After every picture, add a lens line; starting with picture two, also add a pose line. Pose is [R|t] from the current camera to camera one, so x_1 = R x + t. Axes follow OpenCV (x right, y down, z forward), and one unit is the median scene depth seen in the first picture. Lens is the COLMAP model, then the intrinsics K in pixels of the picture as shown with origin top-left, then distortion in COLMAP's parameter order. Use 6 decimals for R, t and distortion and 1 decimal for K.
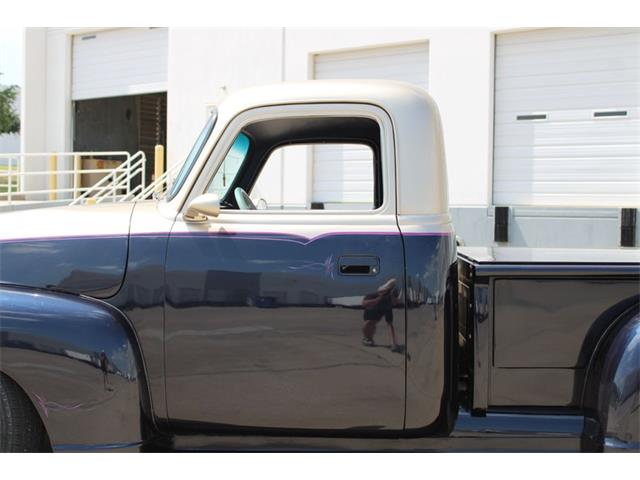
lens RADIAL K [[895.0, 0, 322.6], [0, 895.0, 240.7], [0, 0, 1]] dist [-0.063608, 0.000000]
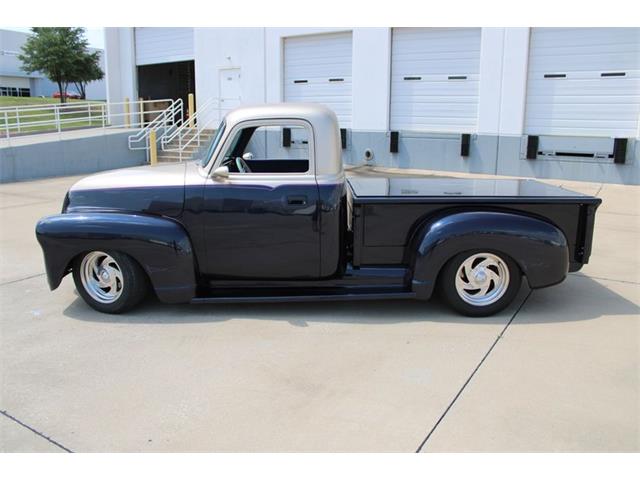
lens RADIAL K [[533.4, 0, 323.3], [0, 533.4, 245.7], [0, 0, 1]] dist [-0.152697, 0.113878]
pose [[0.998224, -0.019105, 0.056433, 0.019467], [0.008418, 0.982918, 0.183853, -0.063584], [-0.058981, -0.183052, 0.981332, -0.157174]]
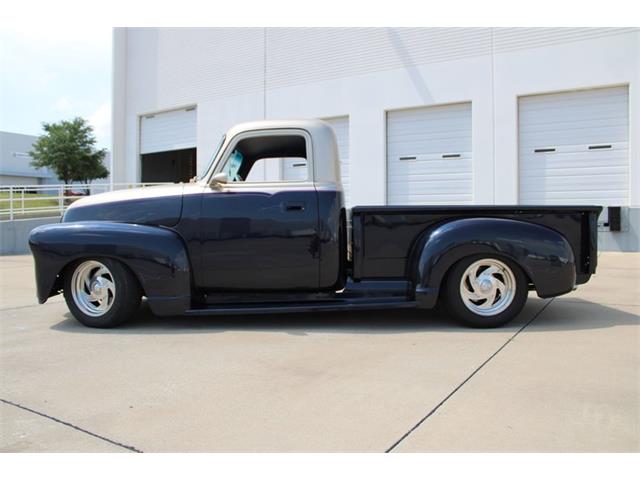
lens RADIAL K [[533.4, 0, 324.9], [0, 533.4, 227.2], [0, 0, 1]] dist [-0.152697, 0.113878]
pose [[0.997714, -0.021833, 0.063956, 0.018792], [0.022916, 0.999605, -0.016246, 0.065862], [-0.063576, 0.017675, 0.997820, -0.150640]]
